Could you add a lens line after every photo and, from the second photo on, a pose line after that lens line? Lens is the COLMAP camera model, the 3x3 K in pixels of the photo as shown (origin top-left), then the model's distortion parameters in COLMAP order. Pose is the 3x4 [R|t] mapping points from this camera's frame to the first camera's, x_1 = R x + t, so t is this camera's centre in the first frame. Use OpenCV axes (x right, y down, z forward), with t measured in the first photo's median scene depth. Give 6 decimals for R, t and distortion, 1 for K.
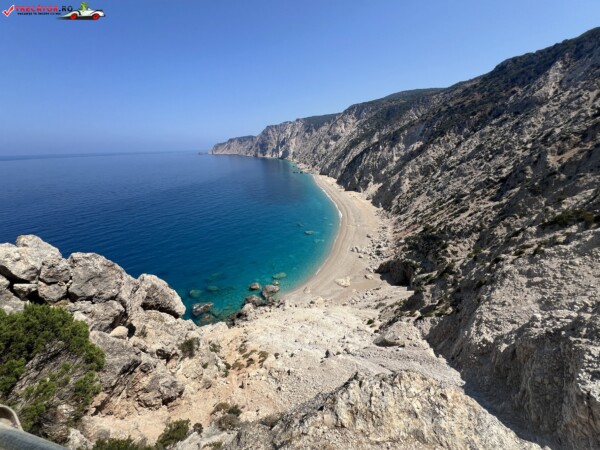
lens RADIAL K [[240.7, 0, 300.1], [0, 240.7, 225.6], [0, 0, 1]] dist [-0.000920, 0.000211]
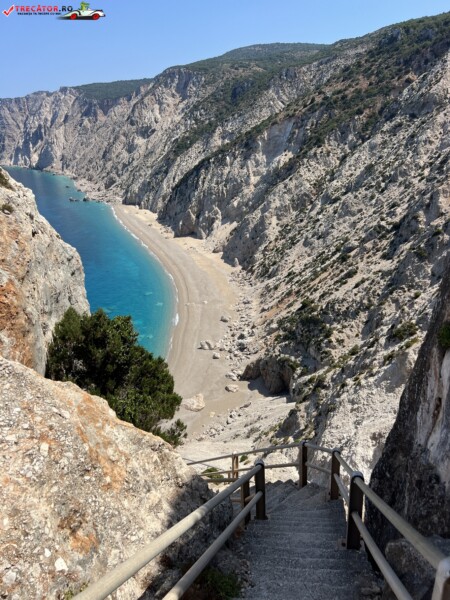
lens RADIAL K [[454.8, 0, 226.5], [0, 454.8, 298.2], [0, 0, 1]] dist [0.050324, -0.066889]
pose [[0.952606, -0.098607, 0.287781, -0.030490], [0.093173, 0.995118, 0.032553, -0.038076], [-0.289586, -0.004196, 0.957143, -0.090928]]
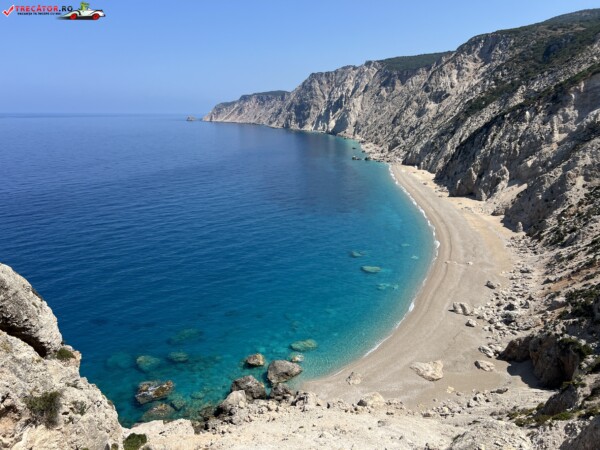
lens RADIAL K [[453.8, 0, 301.0], [0, 453.8, 227.9], [0, 0, 1]] dist [0.050130, -0.056681]
pose [[0.988797, 0.062873, -0.135382, 0.014458], [-0.072017, 0.995365, -0.063735, 0.011406], [0.130747, 0.072770, 0.988741, 0.005111]]
